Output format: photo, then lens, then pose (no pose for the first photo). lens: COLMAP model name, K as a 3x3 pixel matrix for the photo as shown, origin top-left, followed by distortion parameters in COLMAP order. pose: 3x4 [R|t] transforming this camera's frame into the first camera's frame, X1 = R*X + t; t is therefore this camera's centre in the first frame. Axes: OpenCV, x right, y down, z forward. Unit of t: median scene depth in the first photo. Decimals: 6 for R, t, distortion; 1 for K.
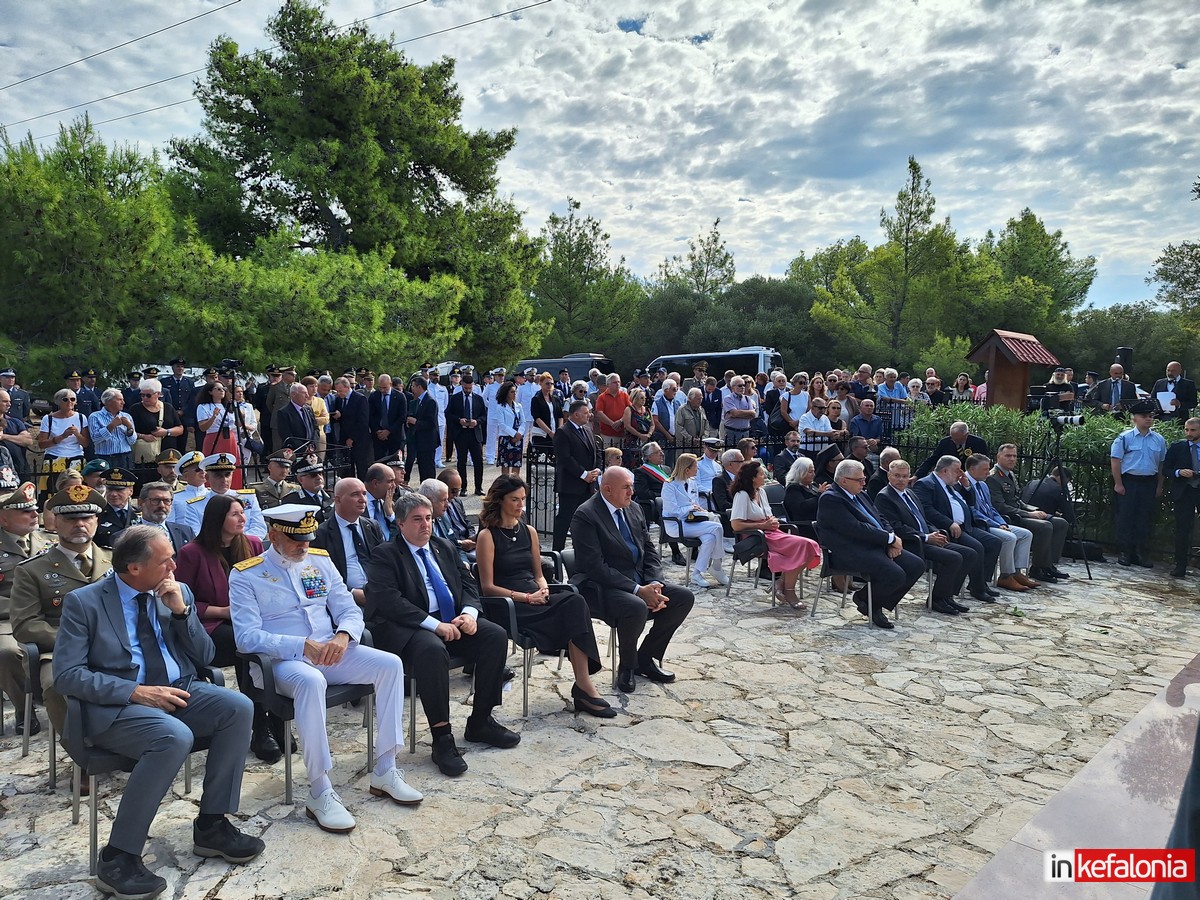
lens RADIAL K [[798.4, 0, 600.0], [0, 798.4, 450.0], [0, 0, 1]] dist [0.094249, -0.124188]
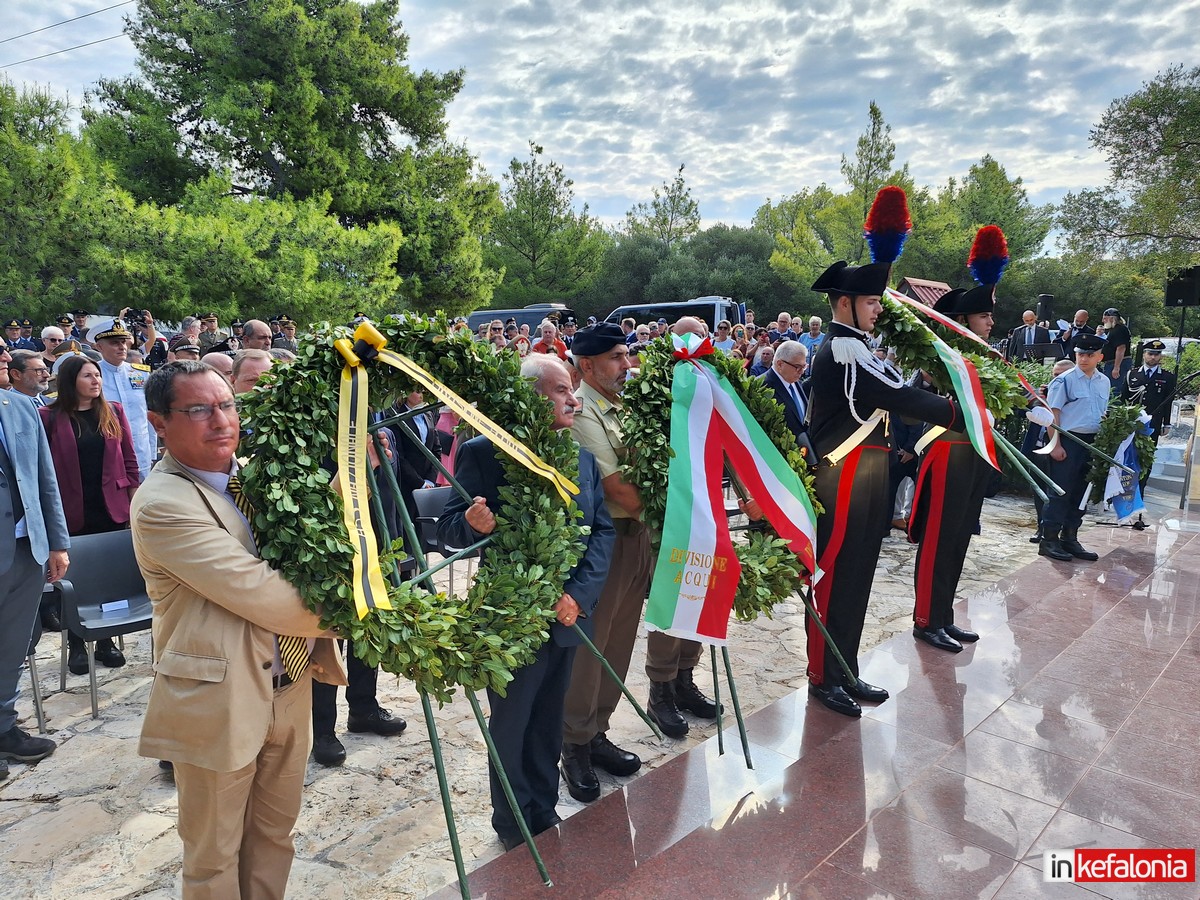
lens RADIAL K [[802.0, 0, 605.9], [0, 802.0, 456.4], [0, 0, 1]] dist [0.057983, -0.057050]
pose [[0.999528, -0.009477, 0.029213, 0.042175], [0.007505, 0.997732, 0.066892, 0.003281], [-0.029781, -0.066641, 0.997332, -0.011920]]
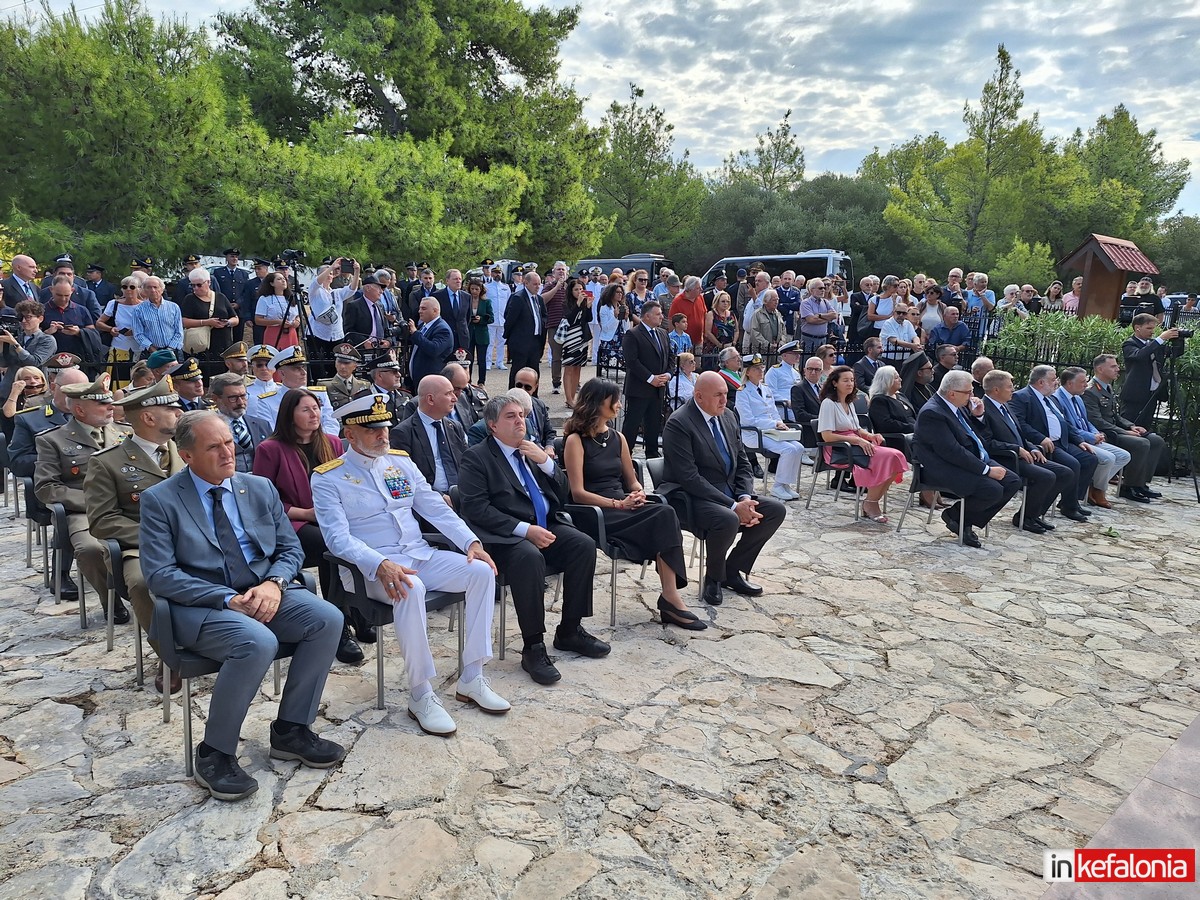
lens RADIAL K [[804.1, 0, 631.0], [0, 804.1, 443.9], [0, 0, 1]] dist [0.070661, -0.082314]
pose [[0.999368, 0.025824, -0.024410, -0.010621], [-0.022973, 0.993599, 0.110603, 0.000458], [0.027110, -0.109972, 0.993565, 0.011040]]
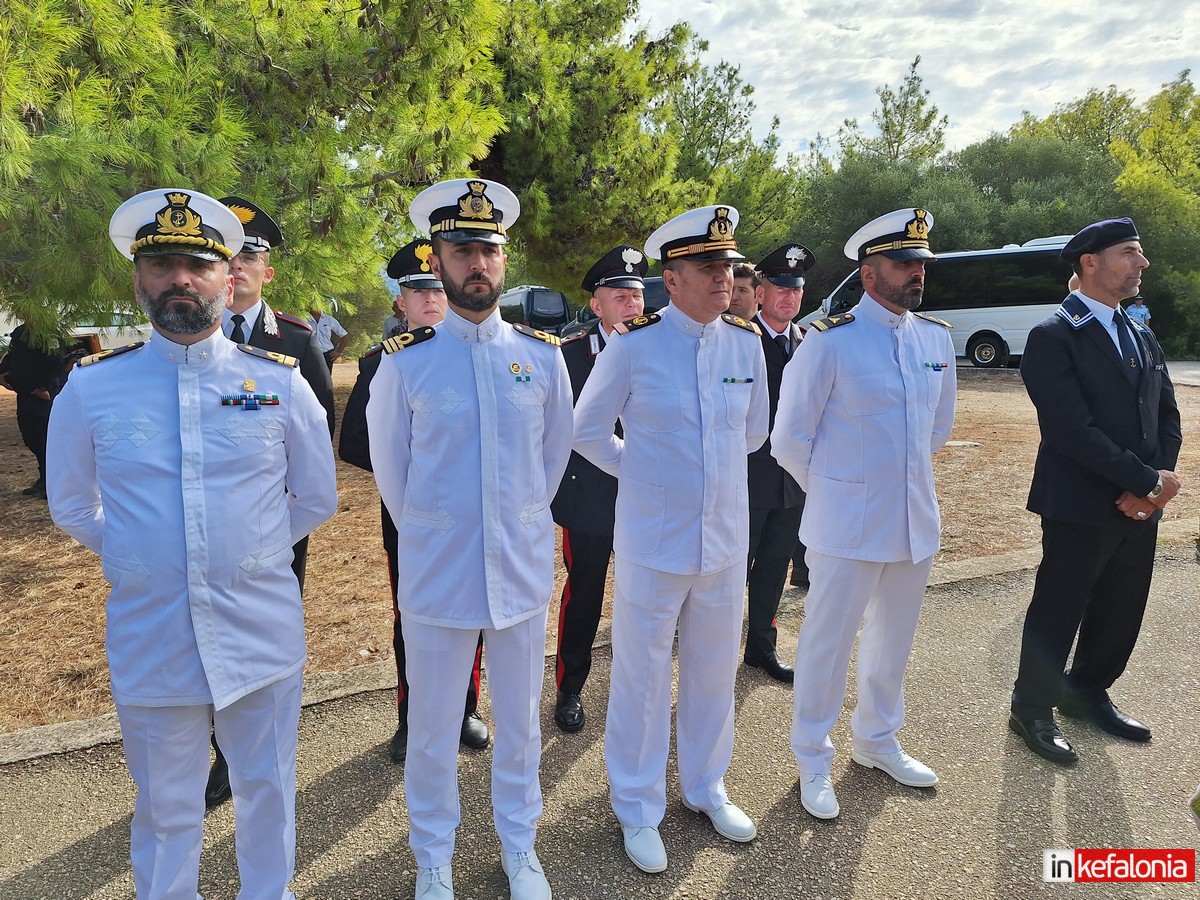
lens RADIAL K [[804.1, 0, 631.0], [0, 804.1, 443.9], [0, 0, 1]] dist [0.070661, -0.082314]
pose [[0.997281, -0.008191, -0.073235, -0.089650], [0.013971, 0.996795, 0.078765, -0.051803], [0.072355, -0.079574, 0.994200, 0.601603]]
